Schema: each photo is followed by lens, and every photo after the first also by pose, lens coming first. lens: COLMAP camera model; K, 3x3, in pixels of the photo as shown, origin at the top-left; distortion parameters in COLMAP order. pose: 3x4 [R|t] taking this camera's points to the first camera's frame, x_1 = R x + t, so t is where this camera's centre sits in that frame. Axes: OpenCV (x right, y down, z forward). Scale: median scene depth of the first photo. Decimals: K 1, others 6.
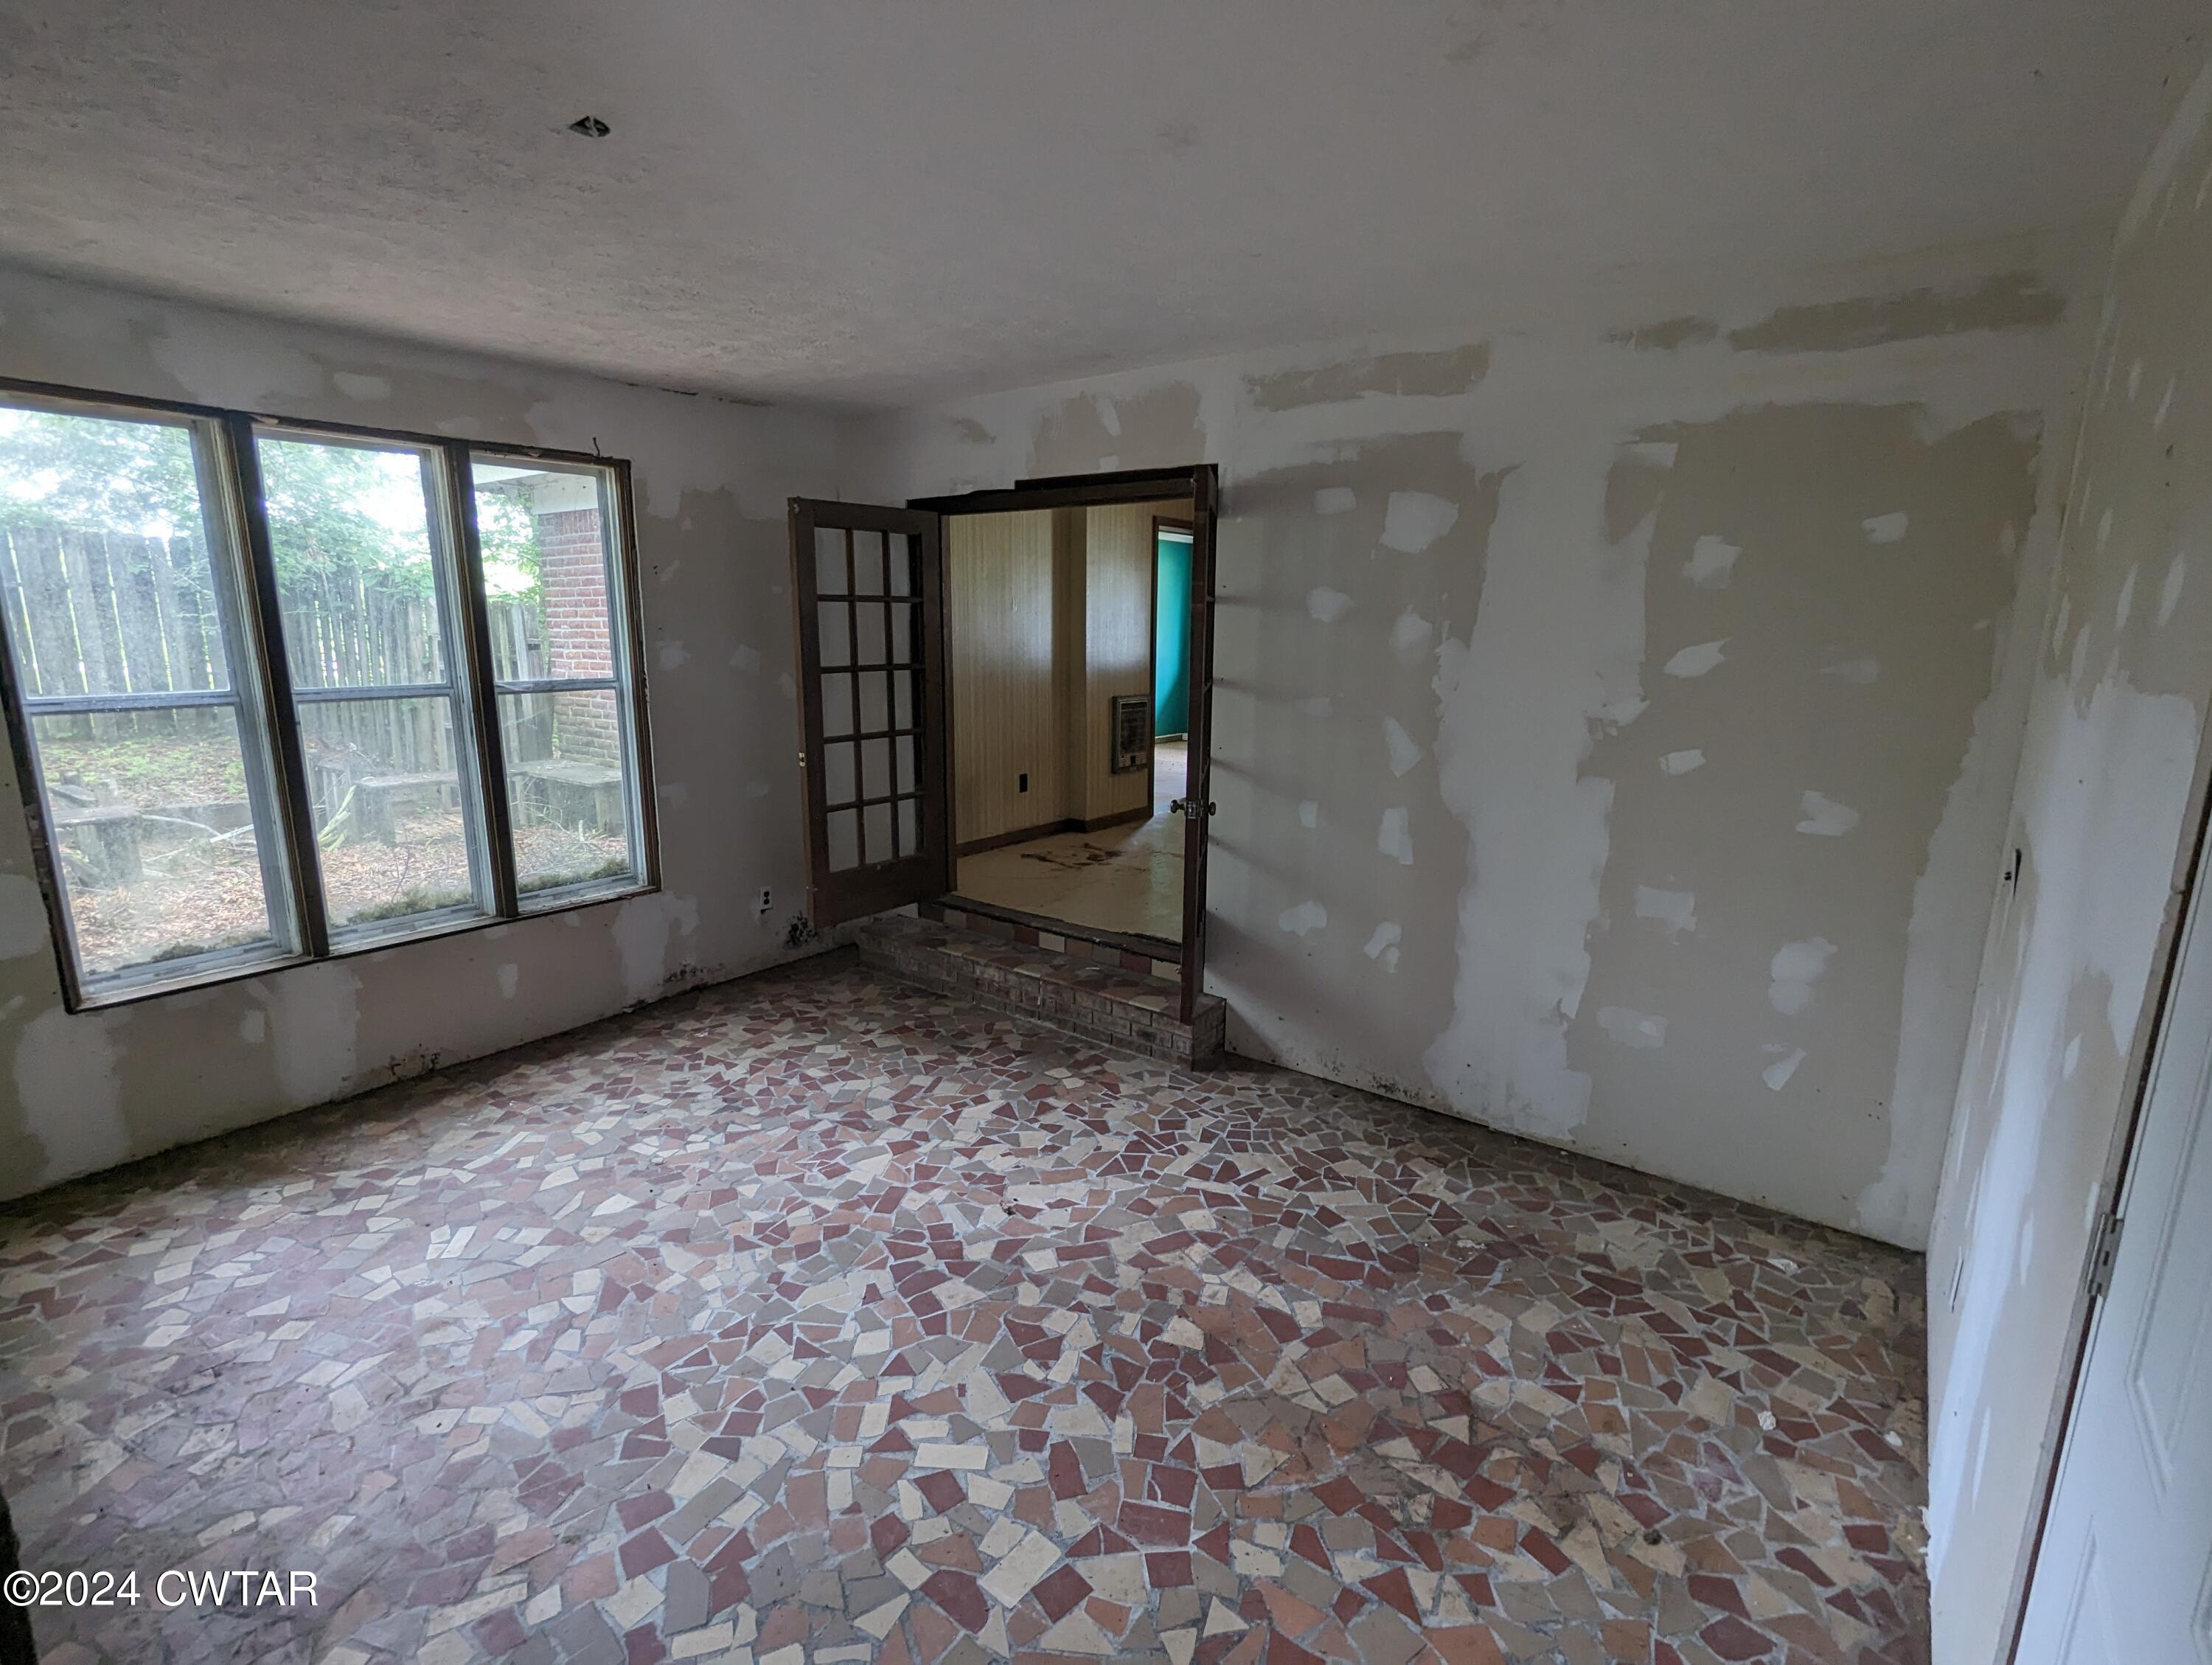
lens RADIAL K [[1054.4, 0, 1106.6], [0, 1054.4, 836.7], [0, 0, 1]] dist [-0.000457, 0.001250]
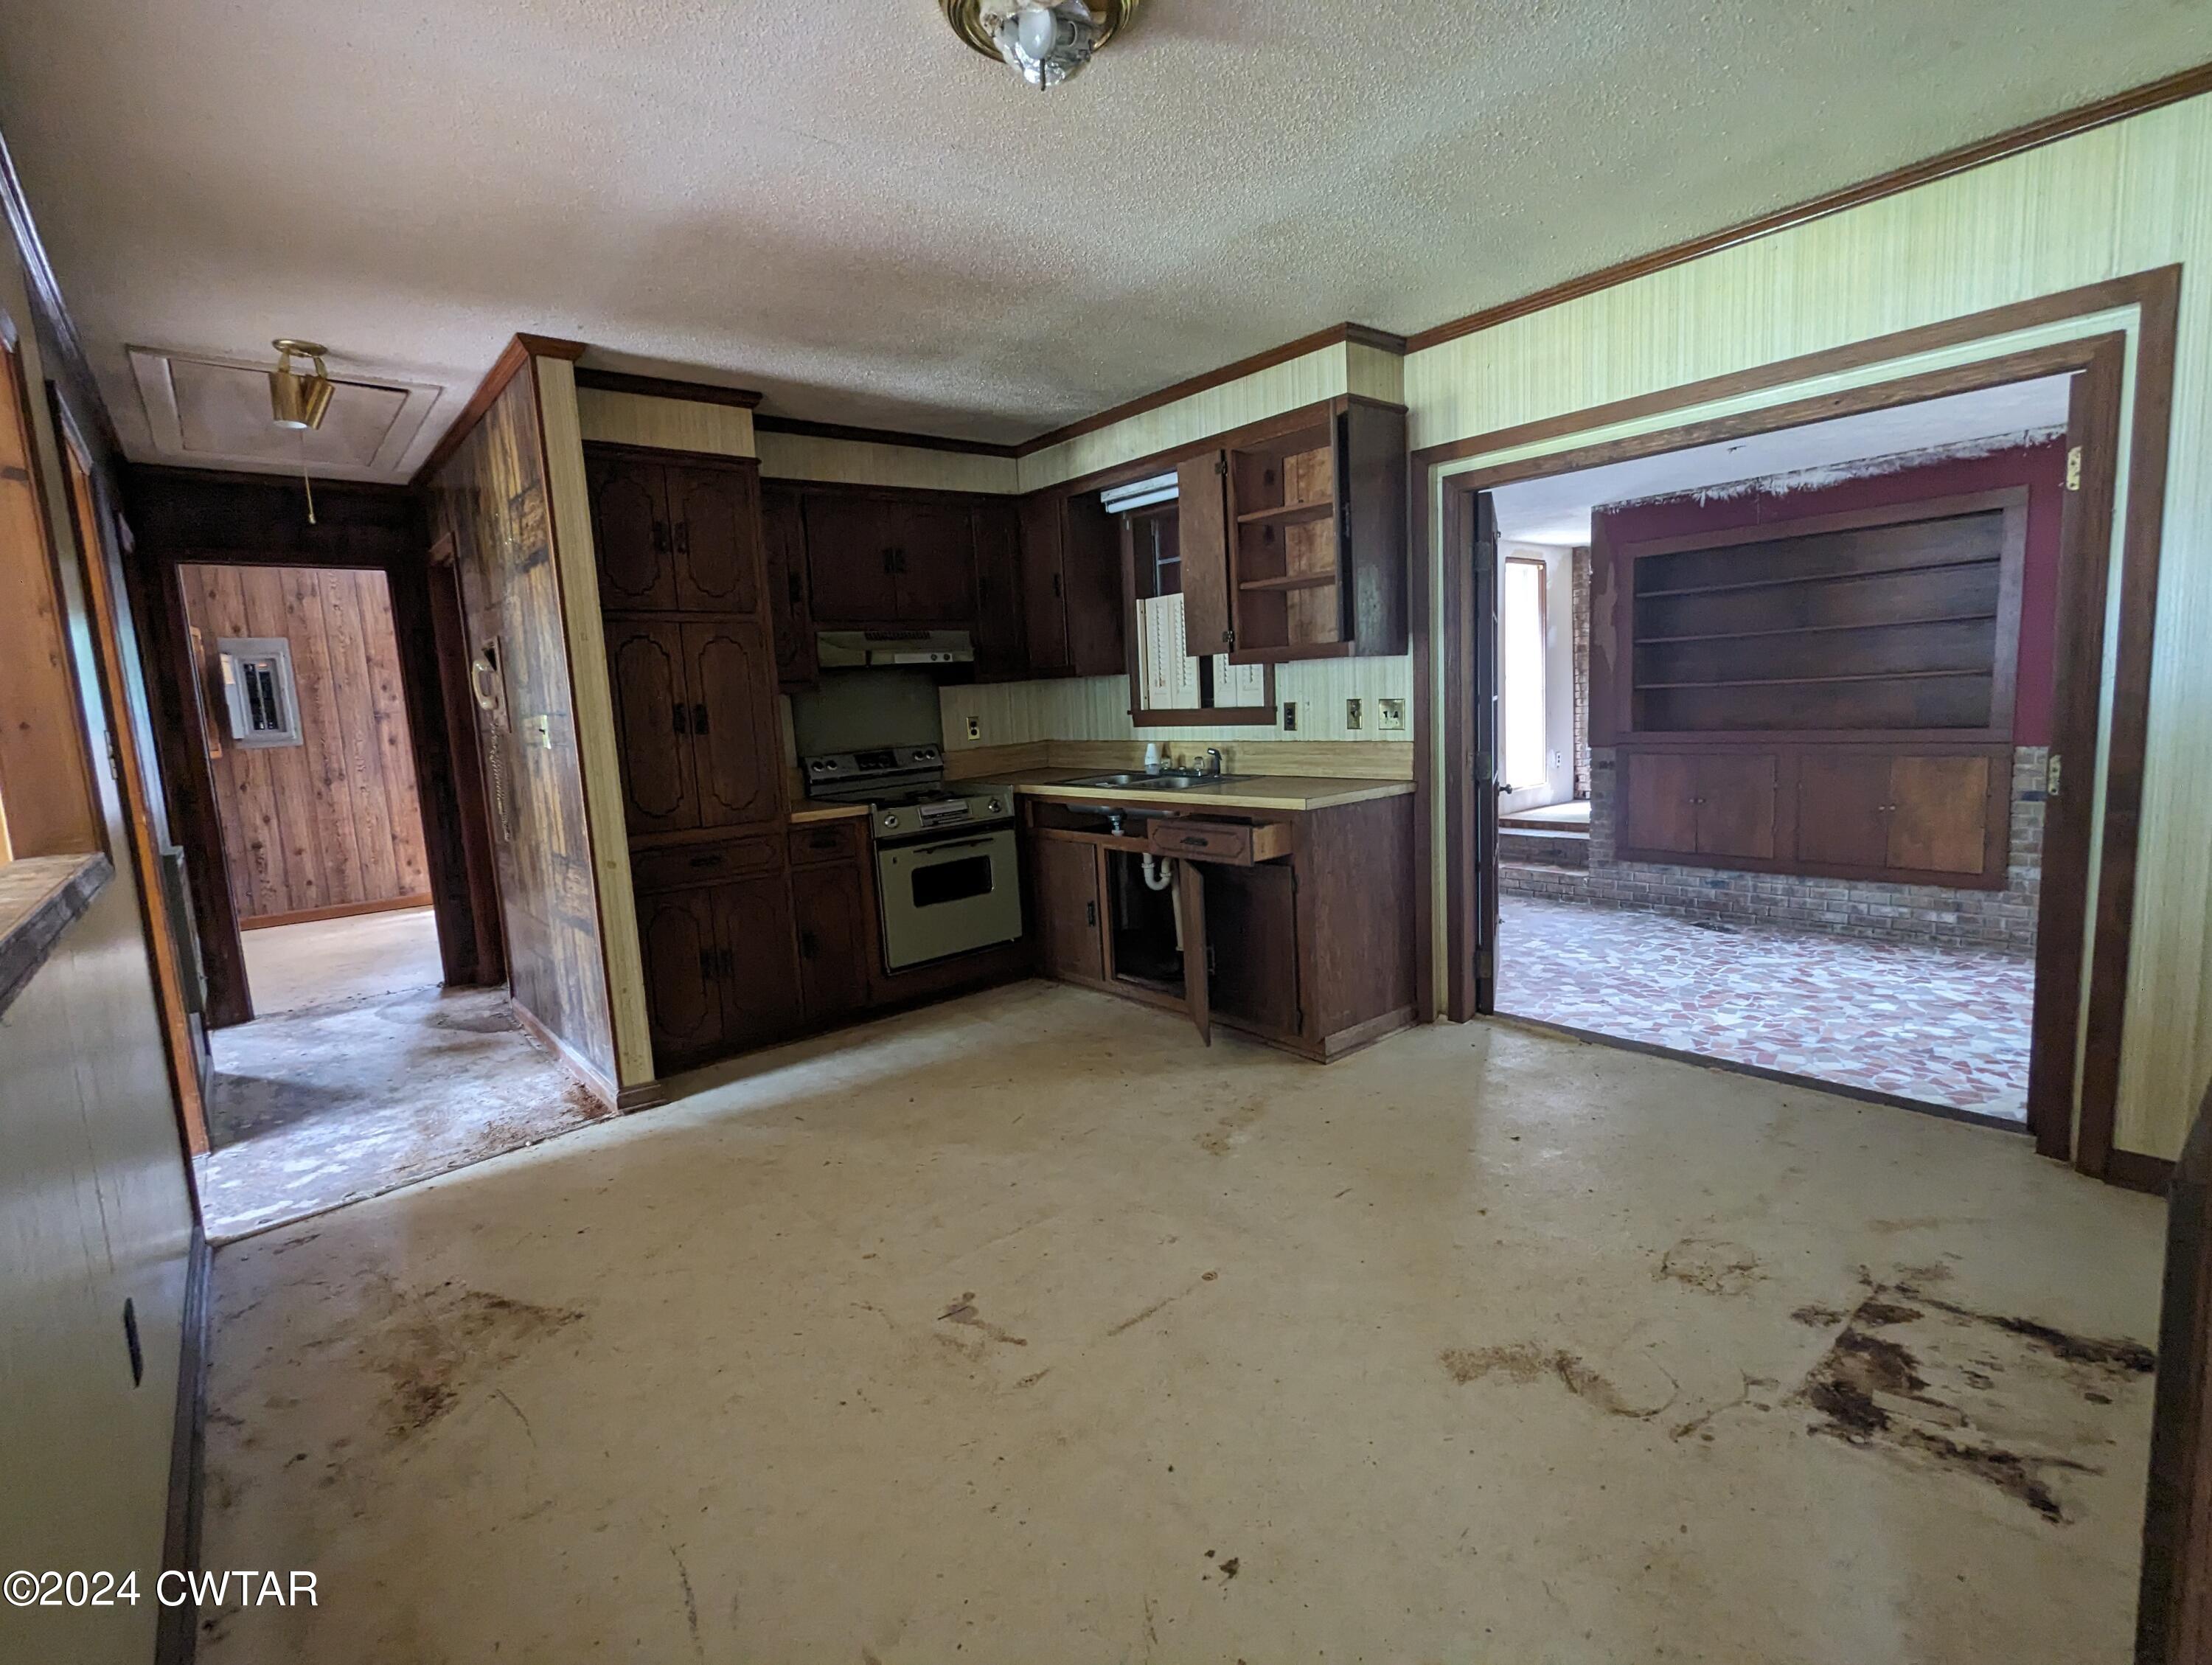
lens RADIAL K [[1054.4, 0, 1104.8], [0, 1054.4, 836.4], [0, 0, 1]] dist [-0.000457, 0.001250]
pose [[-0.972046, 0.008876, 0.234624, 0.242866], [0.087827, 0.940486, 0.328288, -0.435229], [-0.217747, 0.339718, -0.914974, 2.316547]]
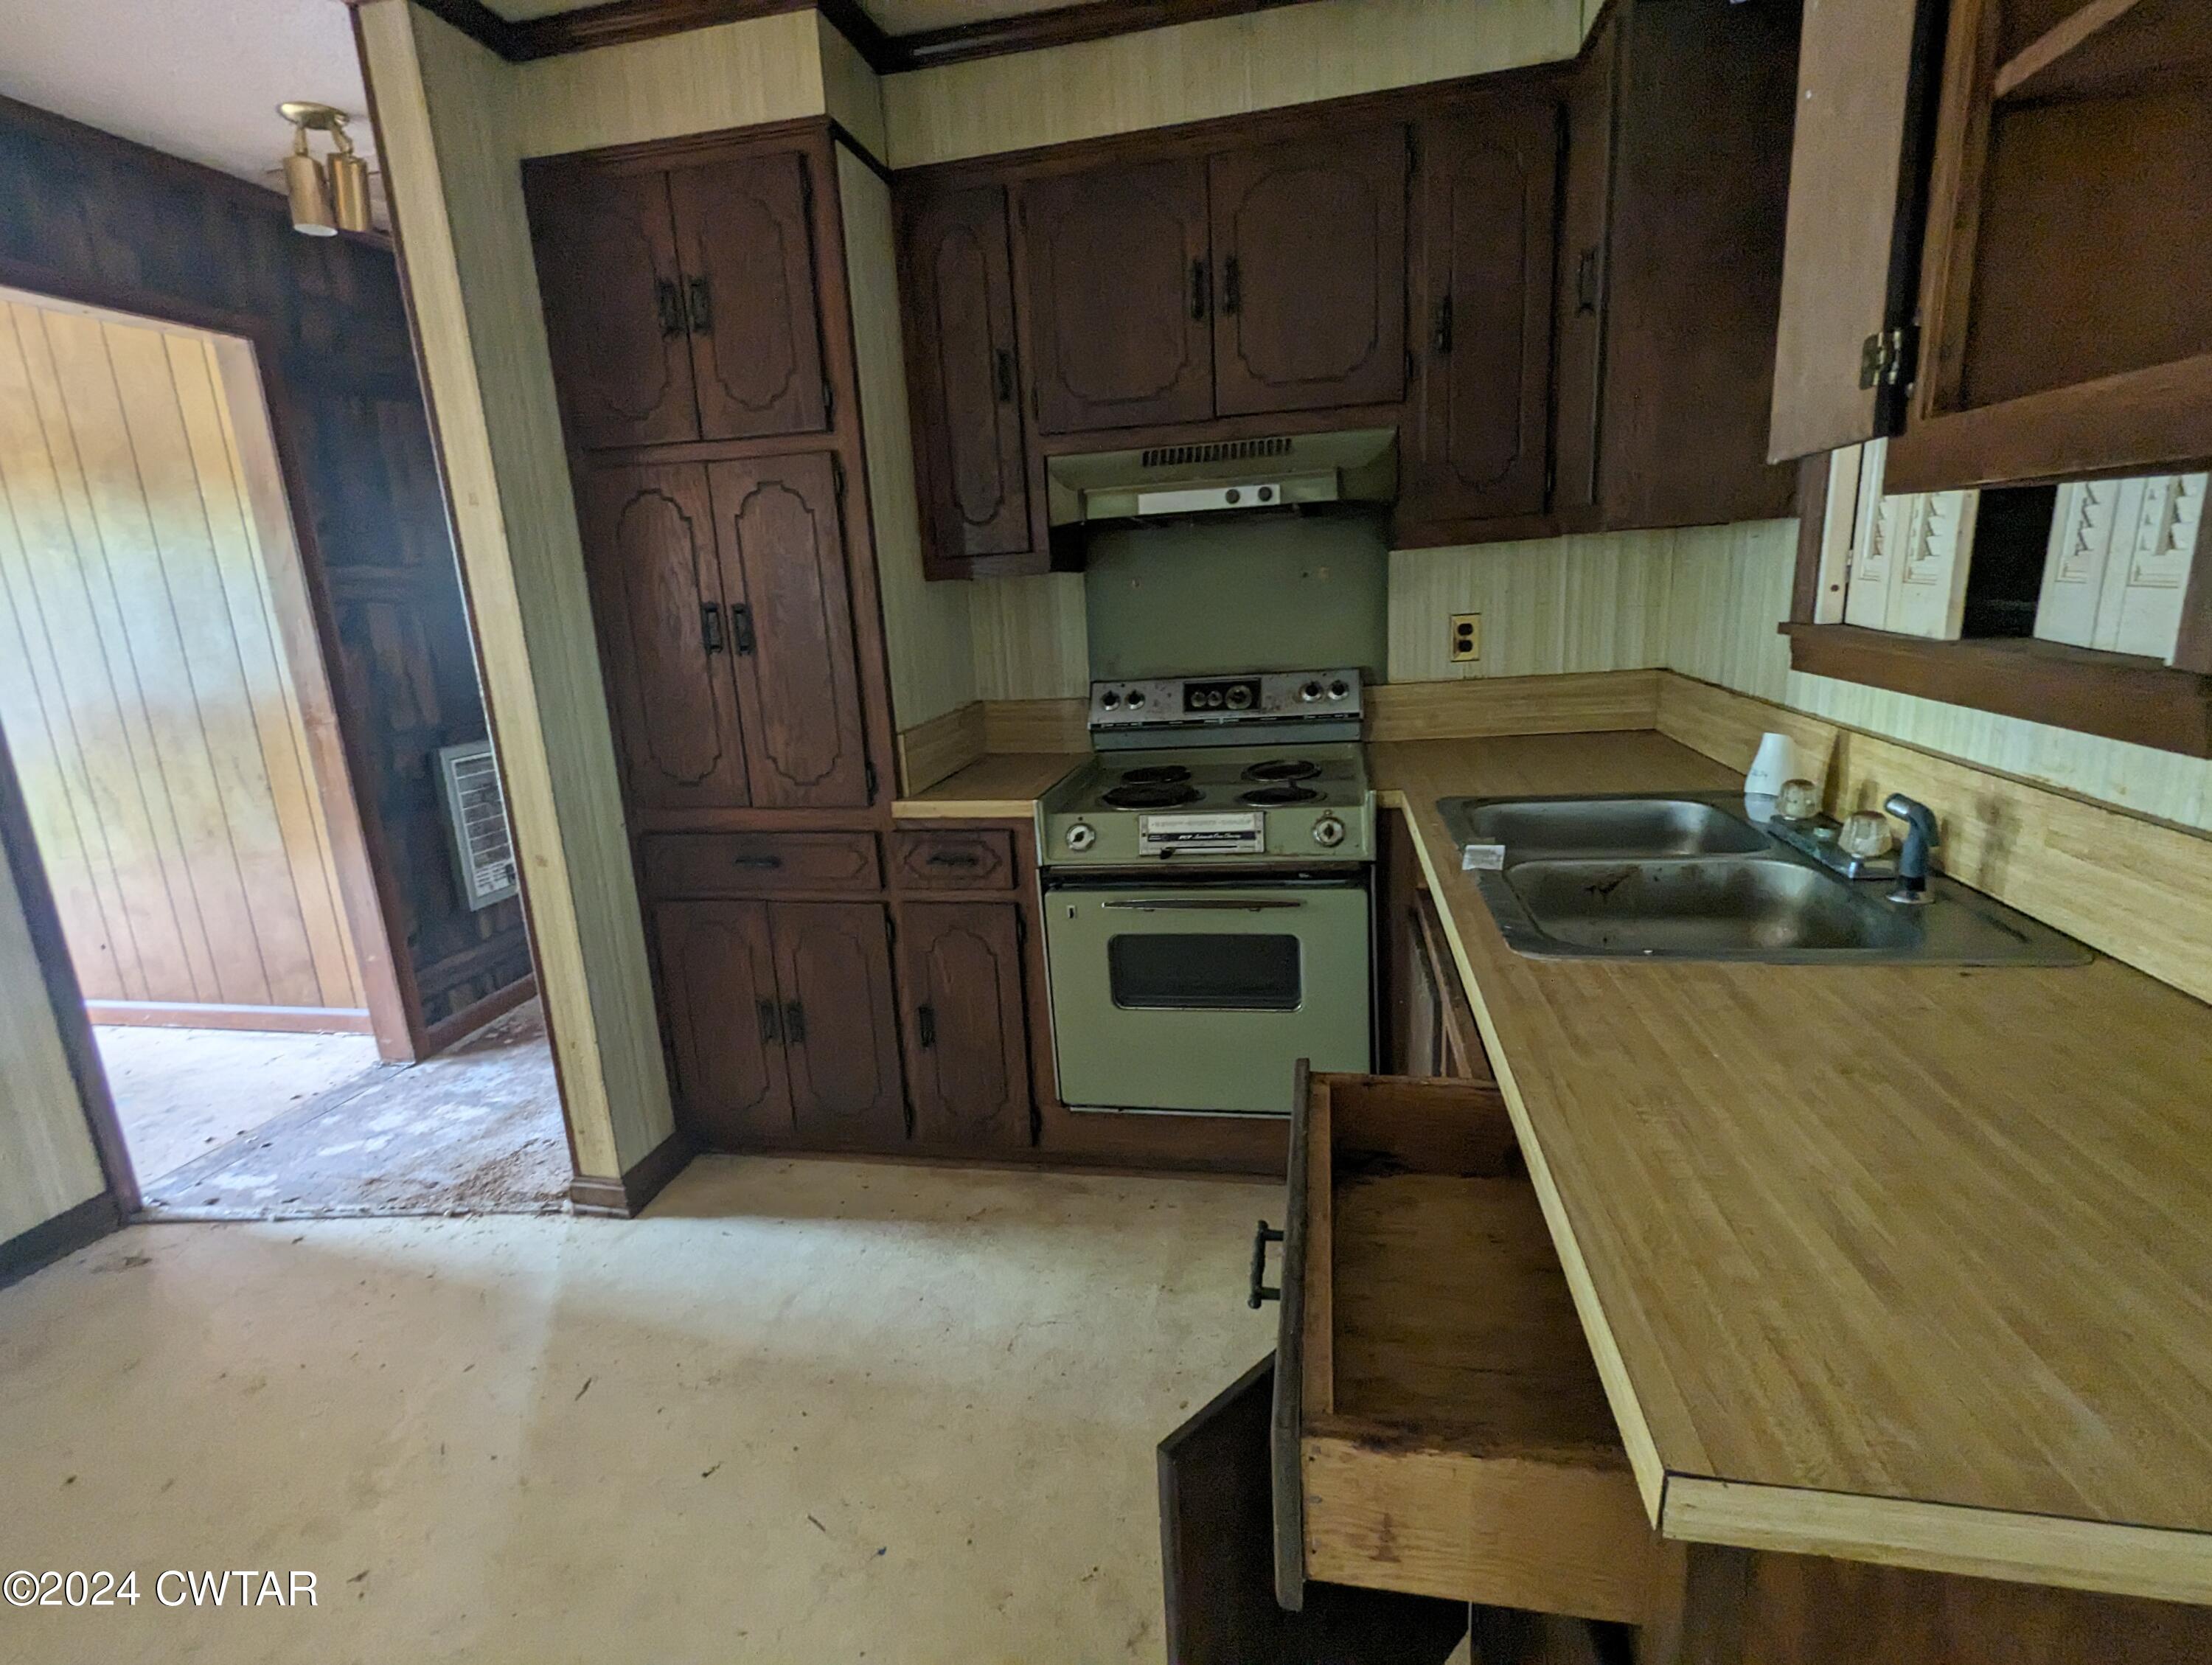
lens RADIAL K [[1054.4, 0, 1103.1], [0, 1054.4, 831.9], [0, 0, 1]] dist [-0.000457, 0.001250]
pose [[-0.431059, -0.198011, 0.880329, 0.216054], [0.229273, 0.919569, 0.319102, -0.274424], [-0.872710, 0.339387, -0.350990, 1.471909]]
